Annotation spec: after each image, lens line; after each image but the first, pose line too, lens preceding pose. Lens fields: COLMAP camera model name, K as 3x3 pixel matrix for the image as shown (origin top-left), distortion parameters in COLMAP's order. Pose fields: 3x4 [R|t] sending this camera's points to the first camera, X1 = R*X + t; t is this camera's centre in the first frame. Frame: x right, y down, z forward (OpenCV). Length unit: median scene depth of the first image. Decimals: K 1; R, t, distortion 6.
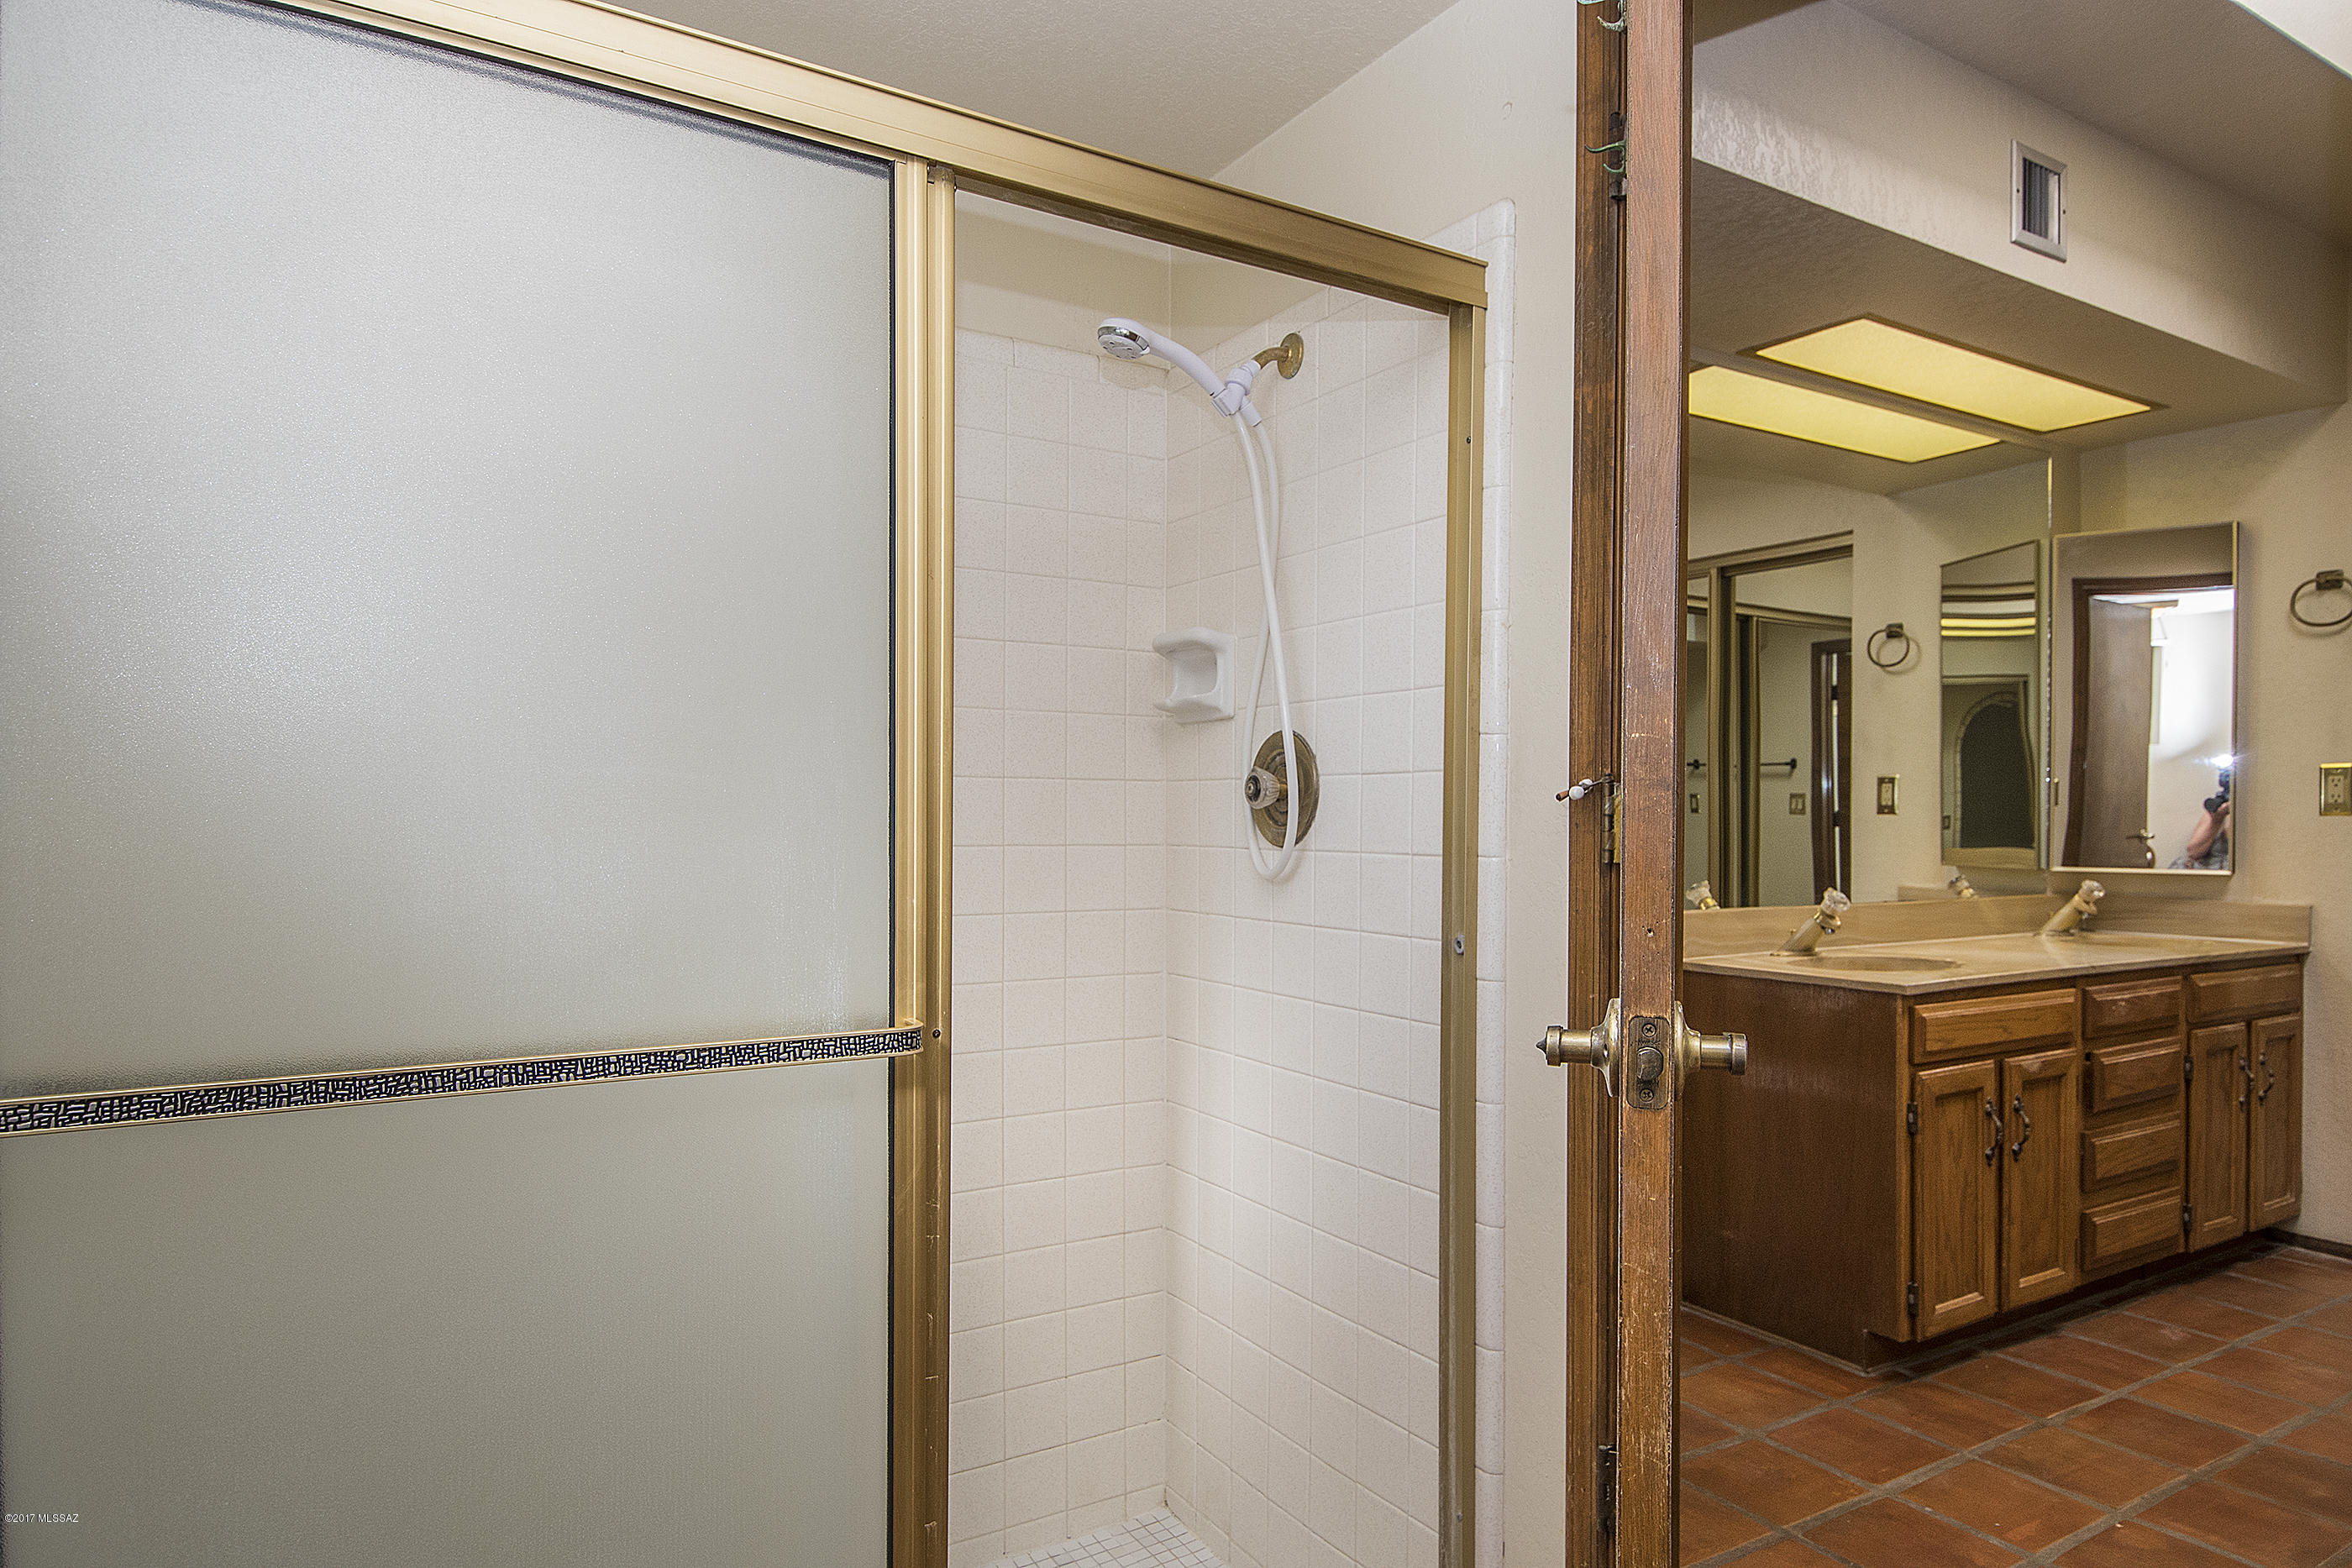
lens RADIAL K [[1411.4, 0, 1171.4], [0, 1411.4, 826.0], [0, 0, 1]] dist [0.004452, -0.021268]
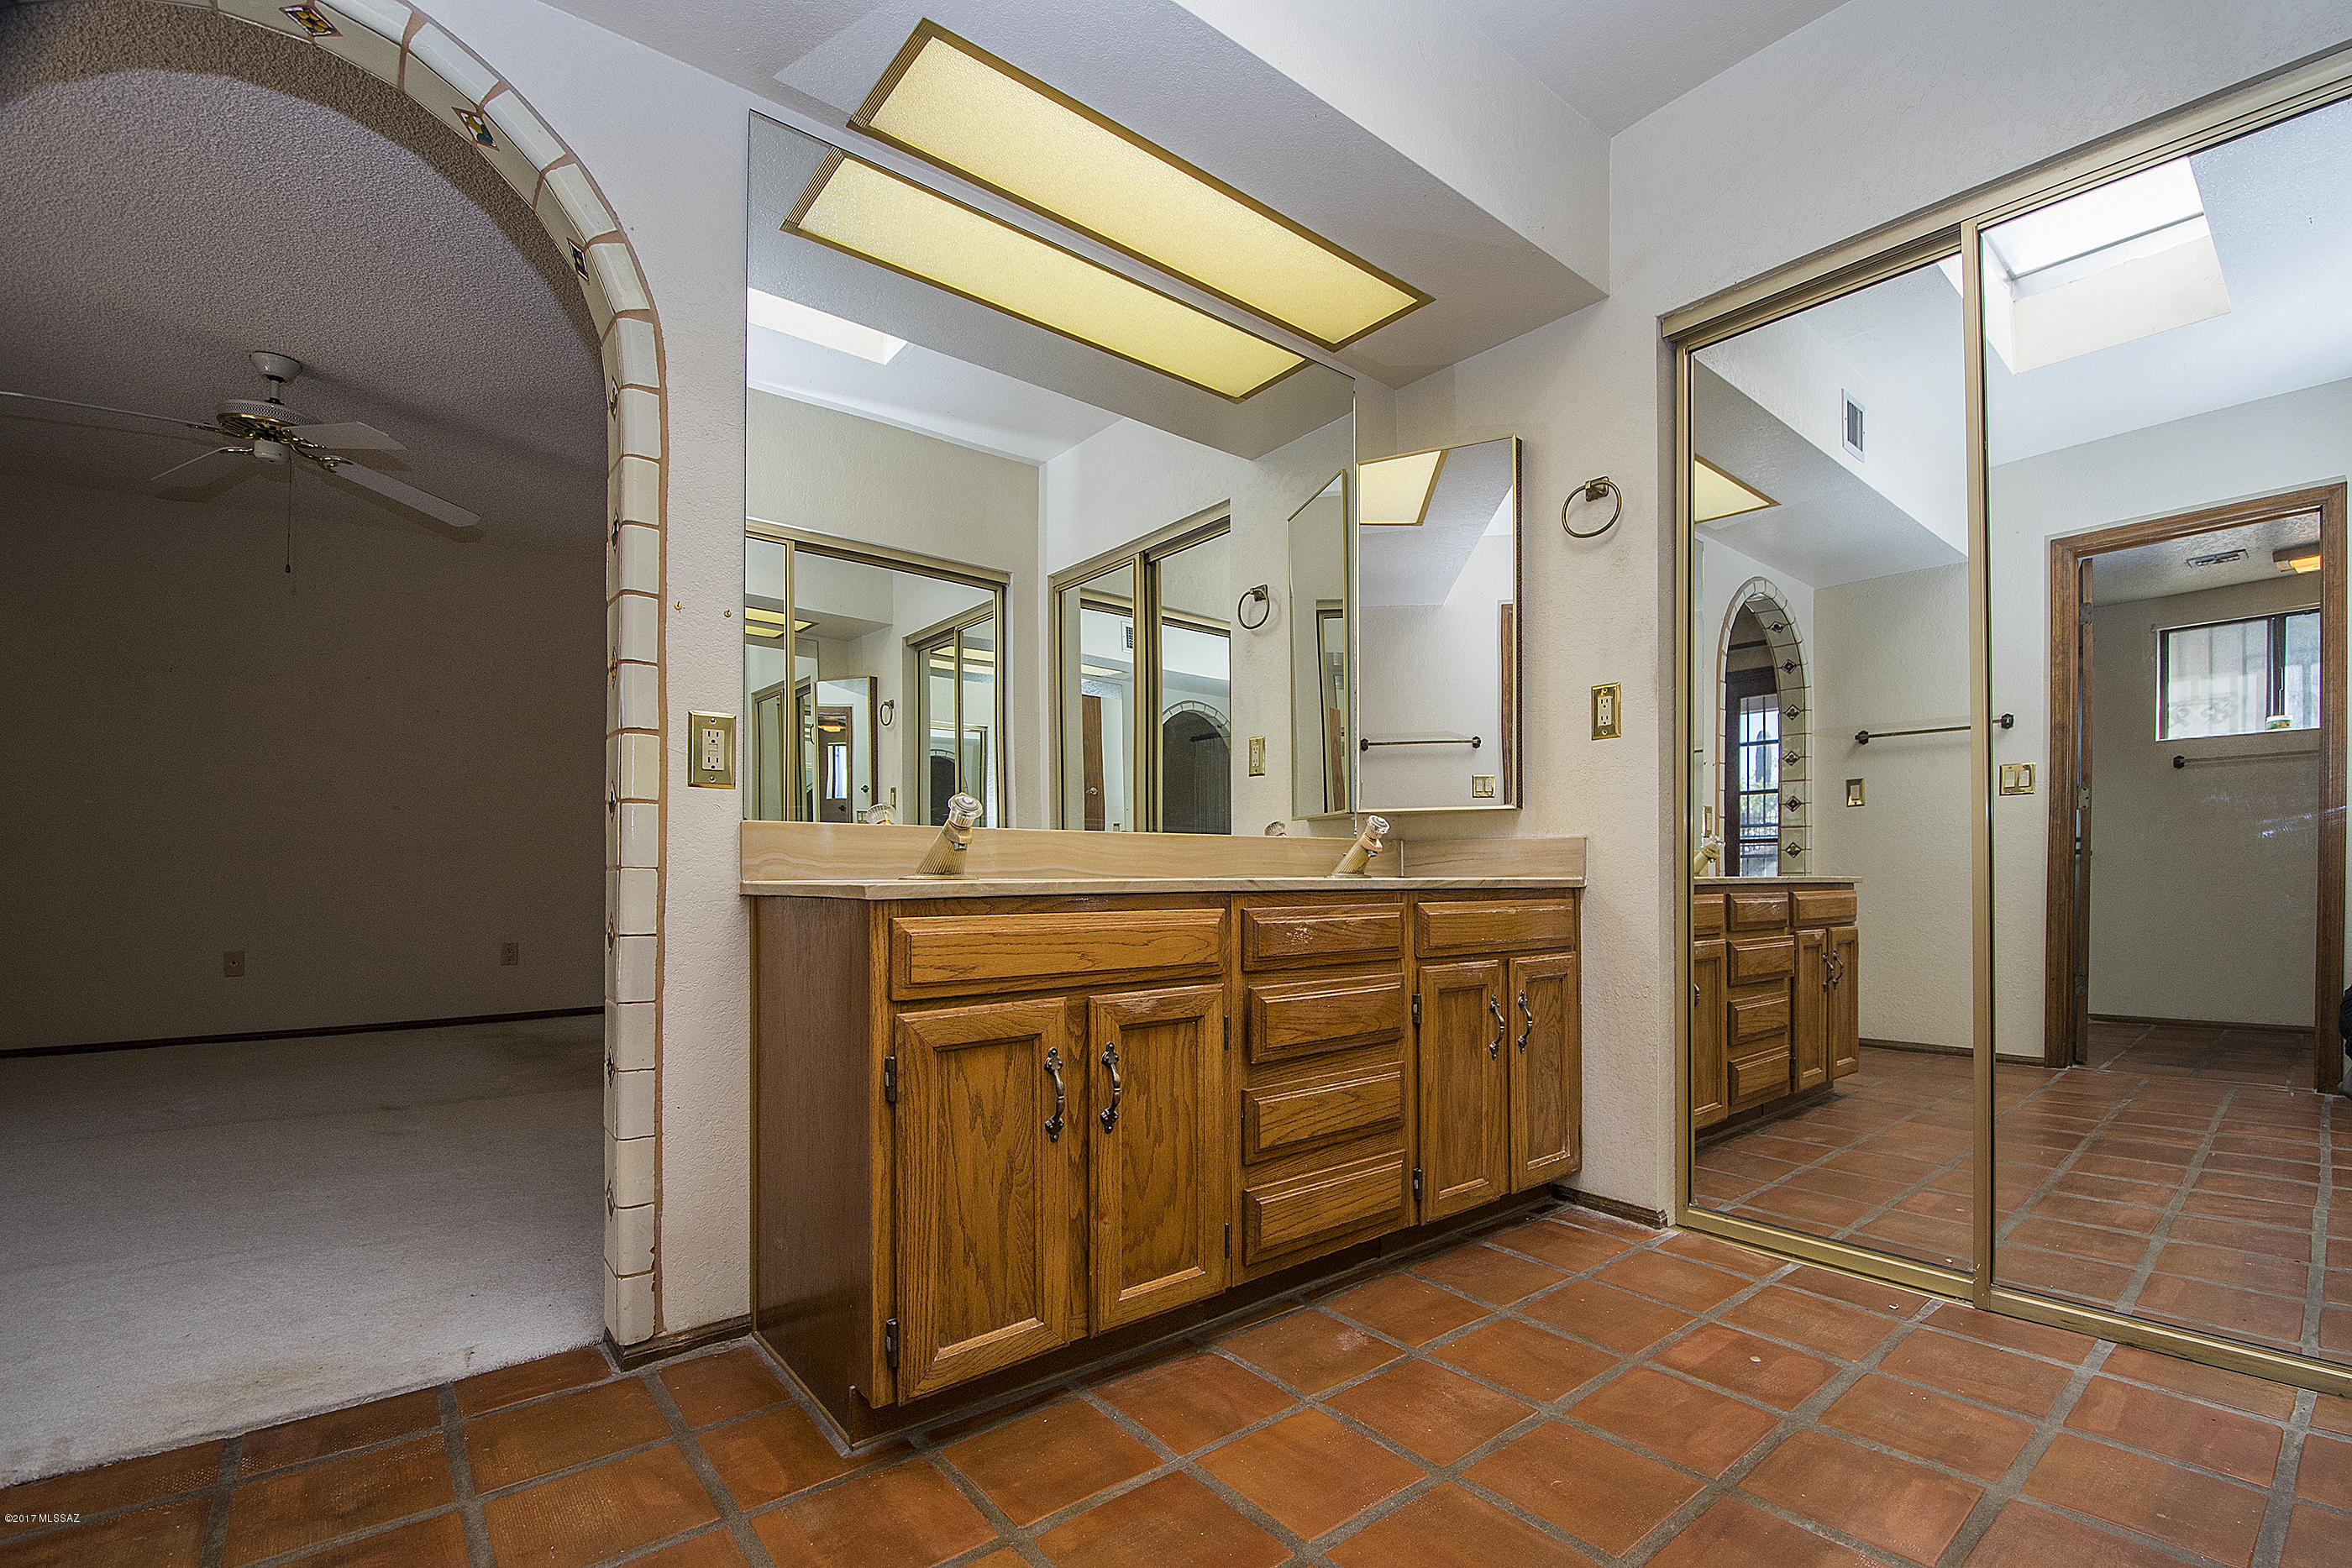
lens RADIAL K [[1031.5, 0, 1202.0], [0, 1031.5, 866.1], [0, 0, 1]] dist [0.000161, -0.013641]
pose [[0.988139, -0.006486, 0.153425, 0.536297], [0.008813, 0.999856, -0.014491, 0.099387], [-0.153308, 0.015671, 0.988054, 0.425388]]
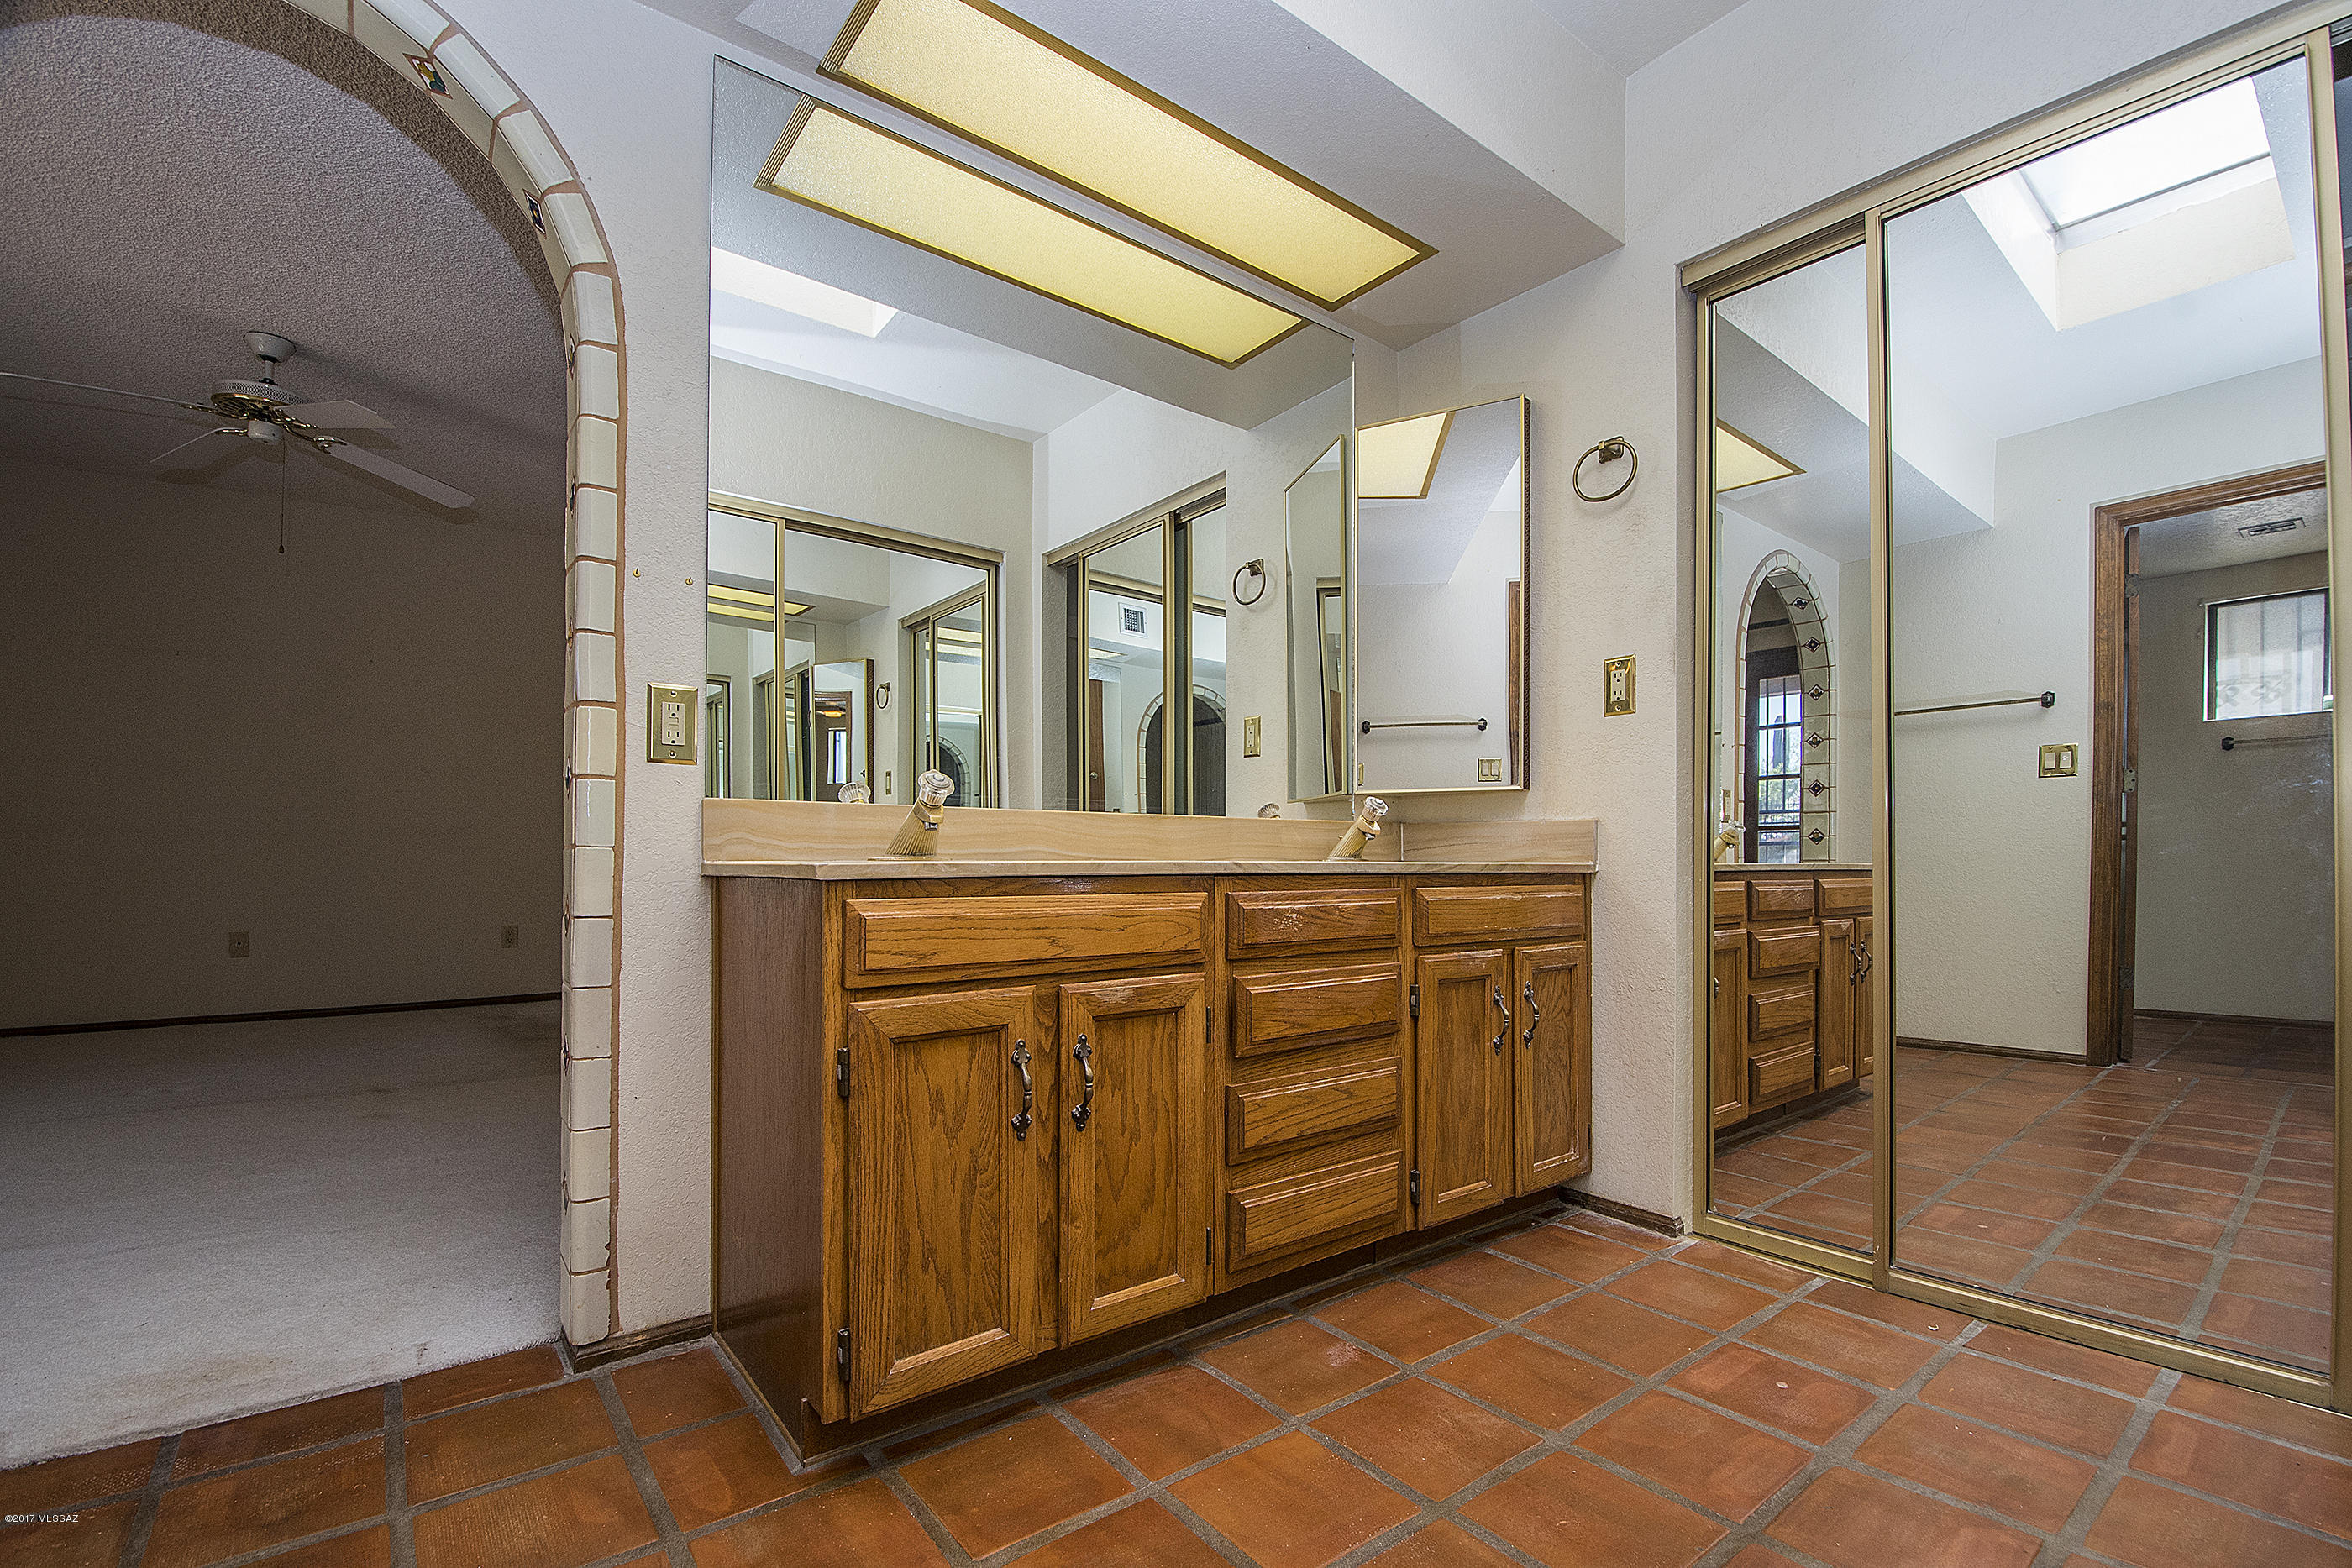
lens RADIAL K [[1034.6, 0, 1170.0], [0, 1034.6, 854.0], [0, 0, 1]] dist [0.001529, -0.013669]
pose [[0.992848, -0.003004, 0.119347, 0.552707], [0.004663, 0.999896, -0.013628, 0.101991], [-0.119294, 0.014087, 0.992759, 0.456431]]
